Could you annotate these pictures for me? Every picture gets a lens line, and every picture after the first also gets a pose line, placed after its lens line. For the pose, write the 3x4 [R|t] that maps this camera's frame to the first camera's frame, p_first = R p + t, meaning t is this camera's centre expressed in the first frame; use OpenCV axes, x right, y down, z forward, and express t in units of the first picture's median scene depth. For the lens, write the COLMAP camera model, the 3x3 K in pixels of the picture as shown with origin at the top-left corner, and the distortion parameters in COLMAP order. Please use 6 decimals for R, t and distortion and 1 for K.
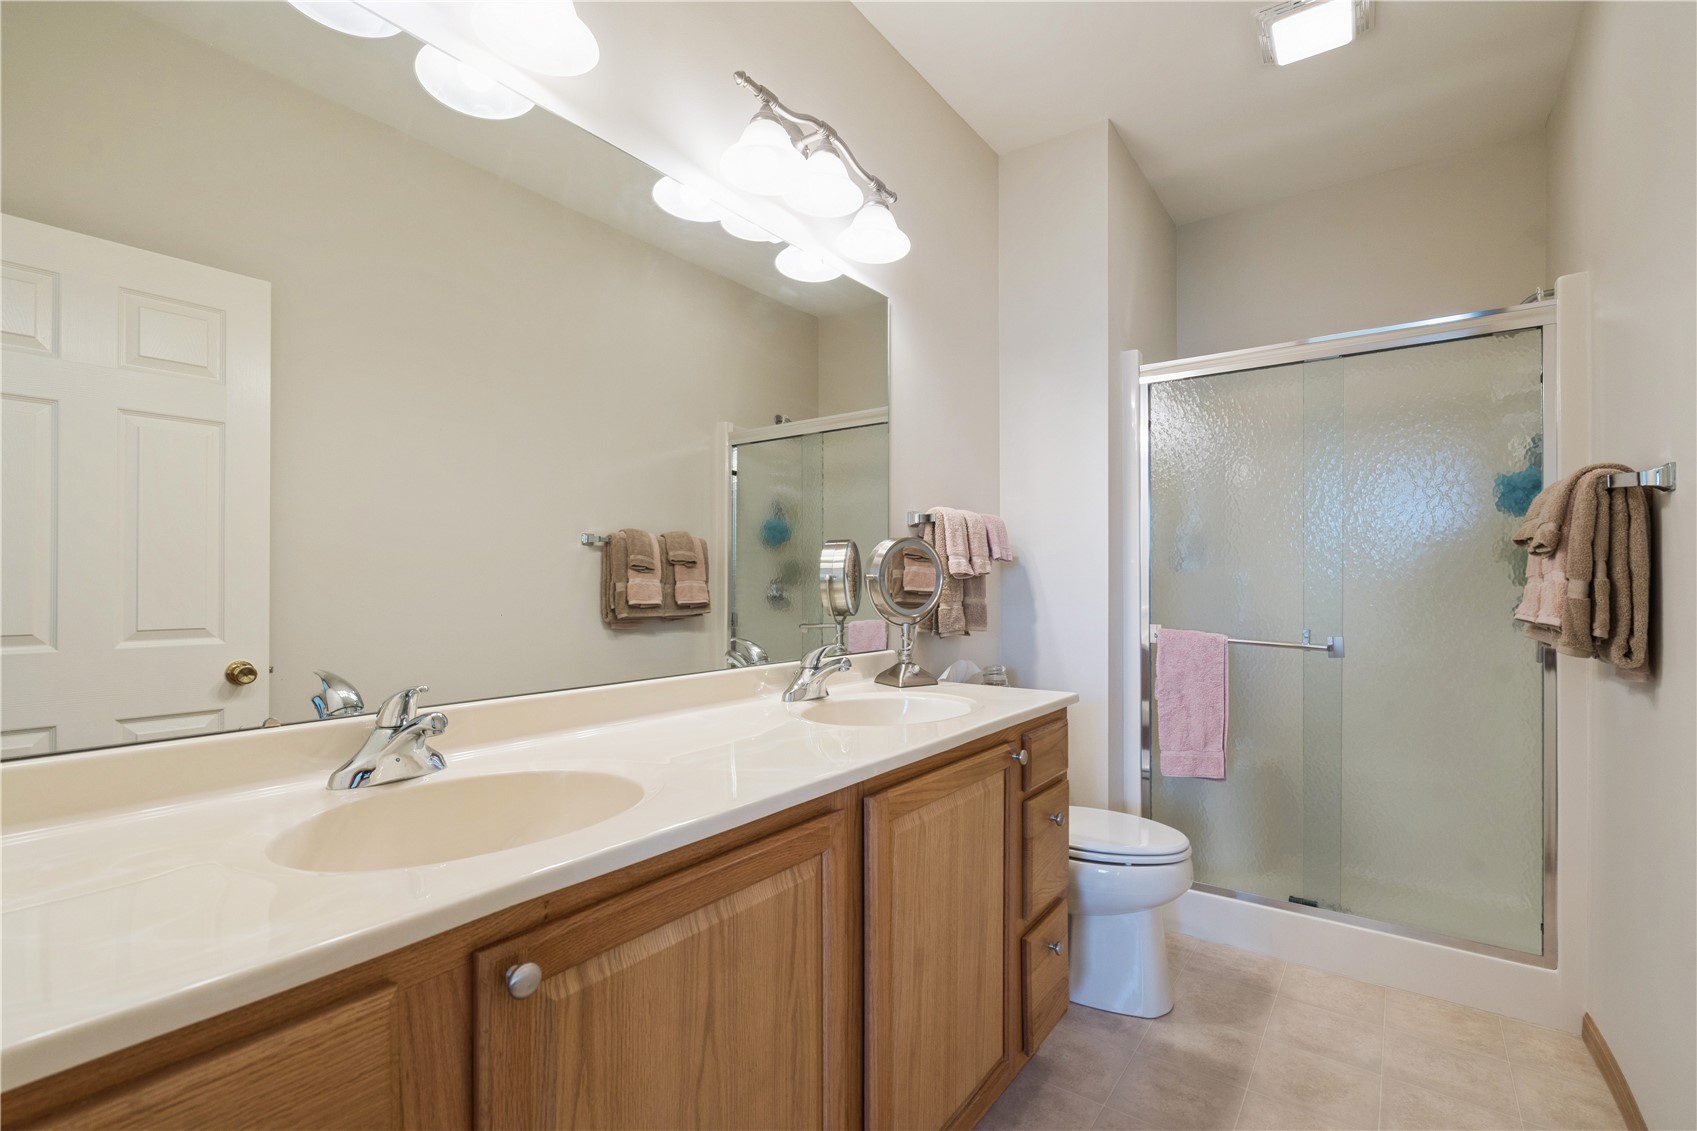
lens RADIAL K [[767.5, 0, 843.0], [0, 767.5, 573.9], [0, 0, 1]] dist [-0.001108, 0.000857]
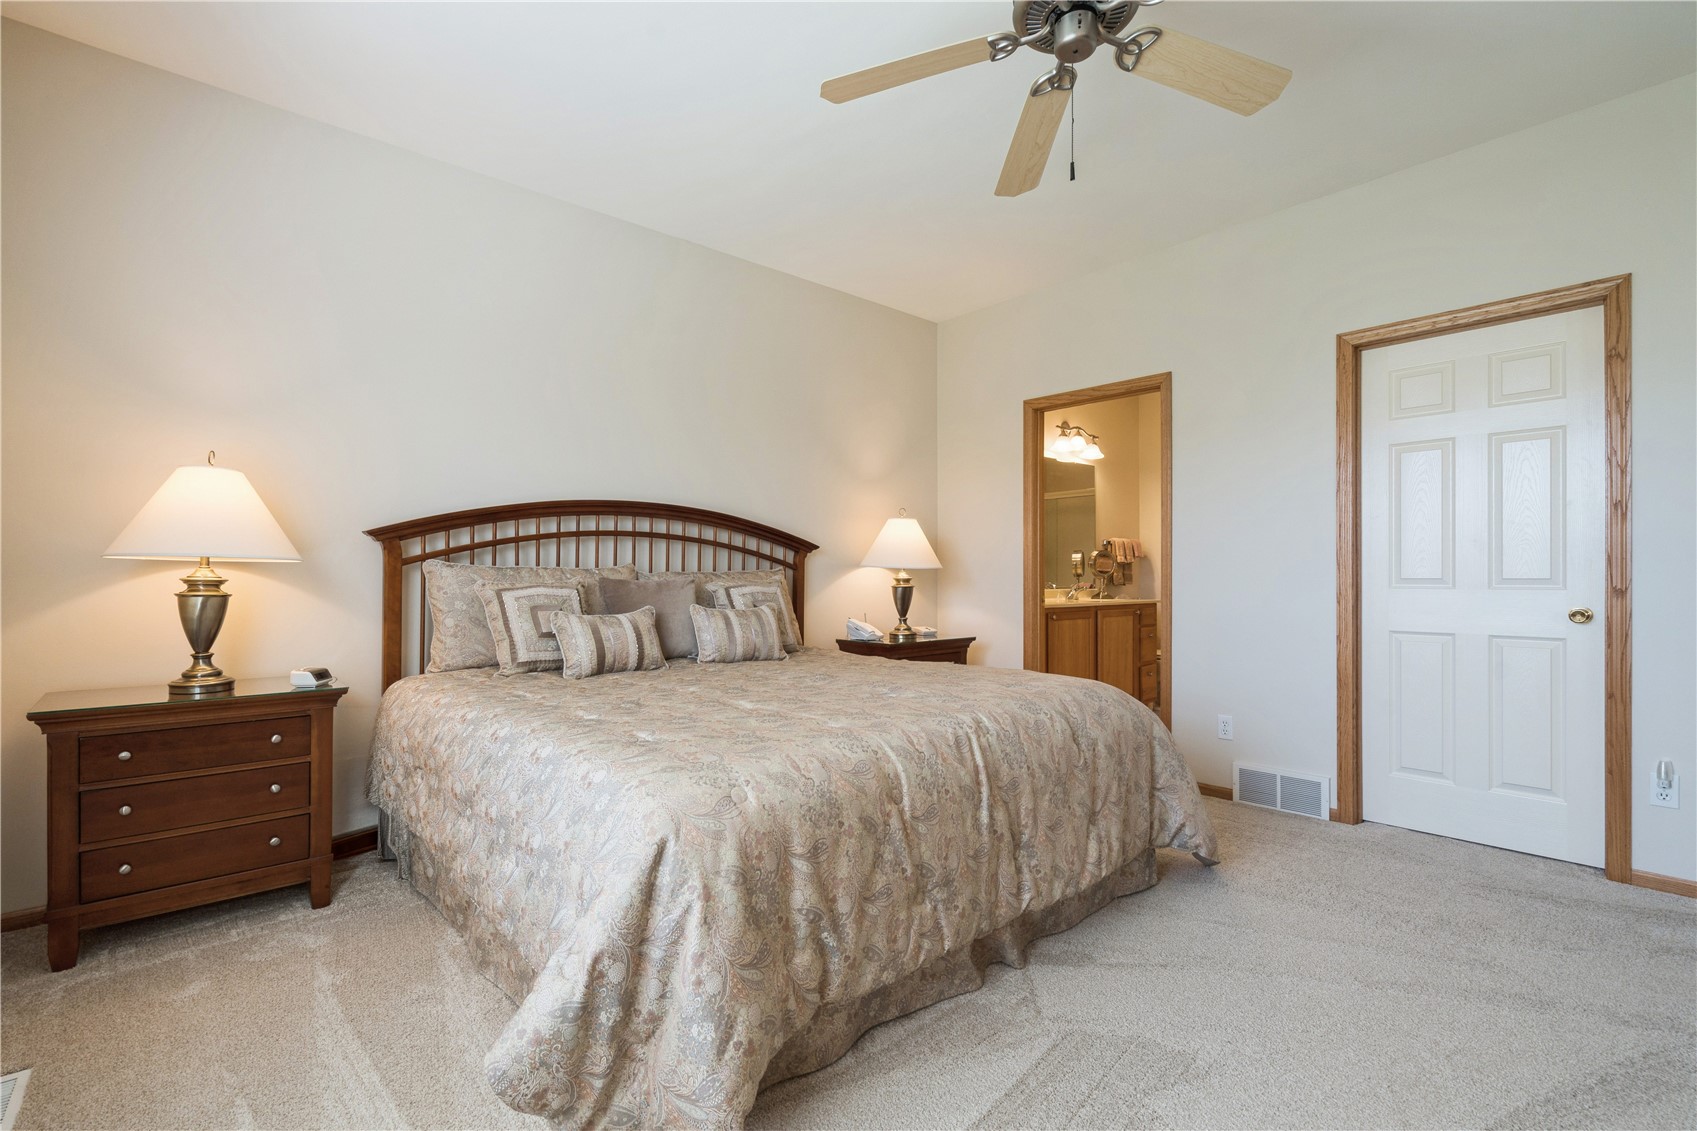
lens RADIAL K [[767.5, 0, 843.0], [0, 767.5, 573.9], [0, 0, 1]] dist [-0.001108, 0.000857]
pose [[0.978643, -0.000774, -0.205566, -0.268170], [0.001889, 0.999985, 0.005227, 0.026673], [0.205559, -0.005504, 0.978629, -1.964537]]
